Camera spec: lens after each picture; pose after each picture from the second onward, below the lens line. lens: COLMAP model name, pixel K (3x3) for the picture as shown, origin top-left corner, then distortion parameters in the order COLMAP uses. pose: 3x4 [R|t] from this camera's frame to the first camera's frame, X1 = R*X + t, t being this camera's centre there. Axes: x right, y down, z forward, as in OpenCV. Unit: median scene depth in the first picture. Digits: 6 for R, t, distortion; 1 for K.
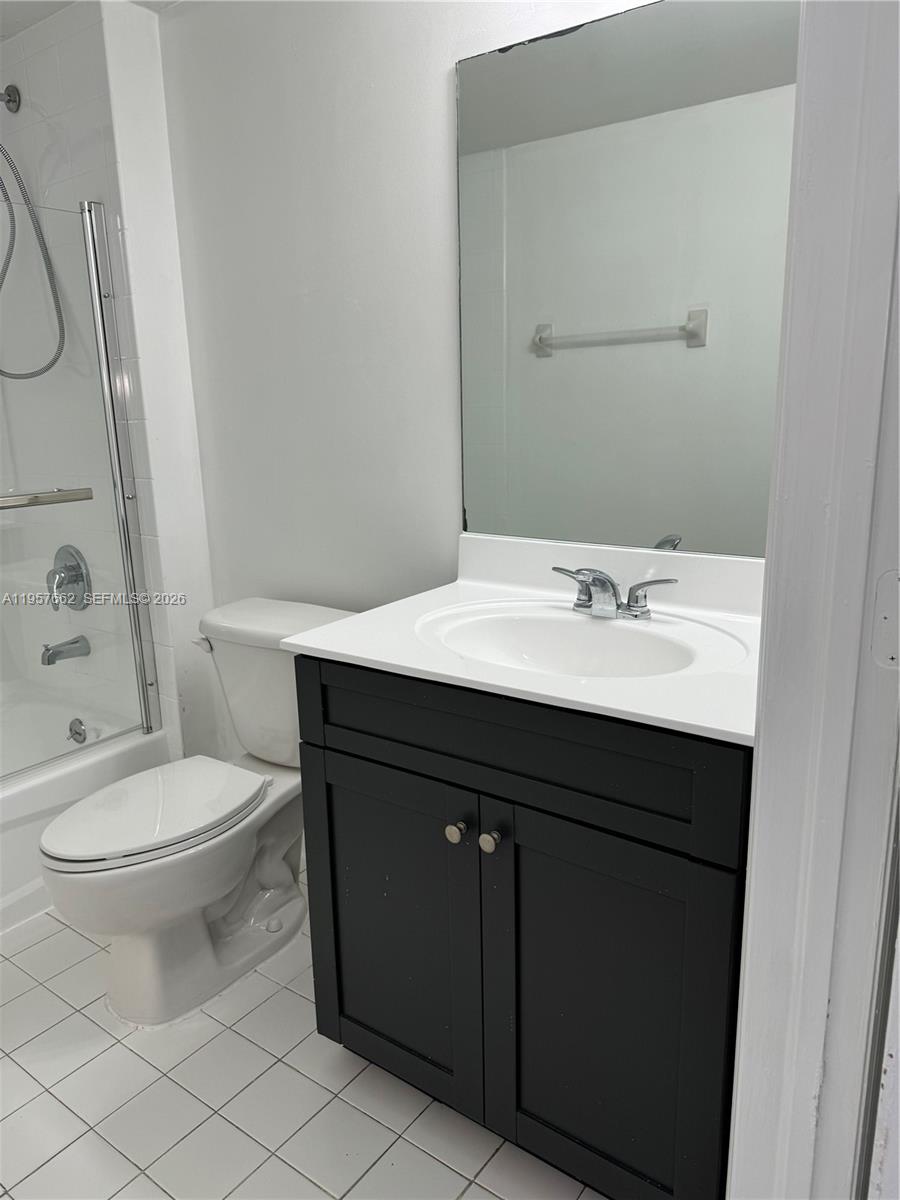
lens RADIAL K [[859.6, 0, 446.9], [0, 859.6, 599.5], [0, 0, 1]] dist [0.013354, -0.001431]
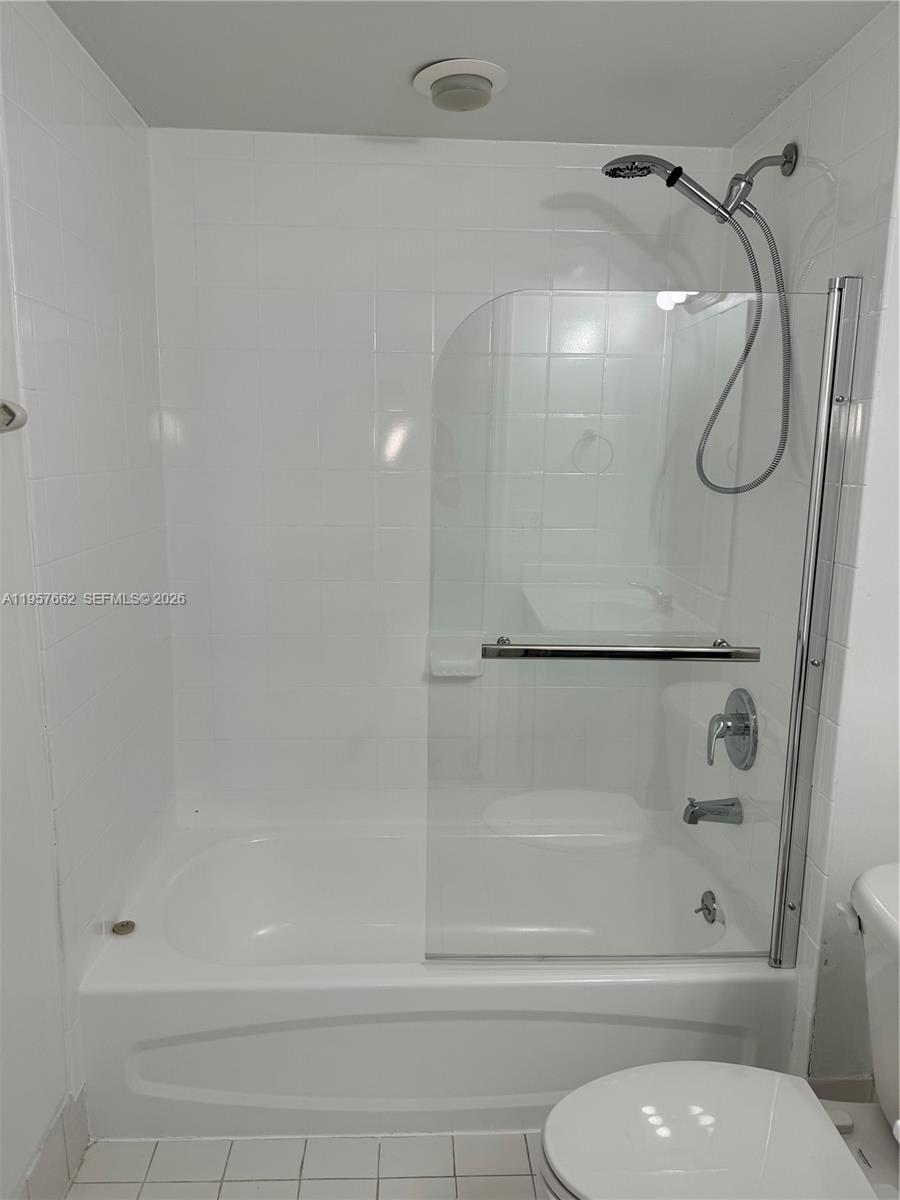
lens RADIAL K [[859.6, 0, 451.3], [0, 859.6, 597.4], [0, 0, 1]] dist [0.013354, -0.001431]
pose [[0.634297, 0.176048, -0.752778, -0.016477], [-0.208780, 0.976554, 0.052462, -0.139132], [0.744364, 0.123889, 0.656181, 0.257111]]
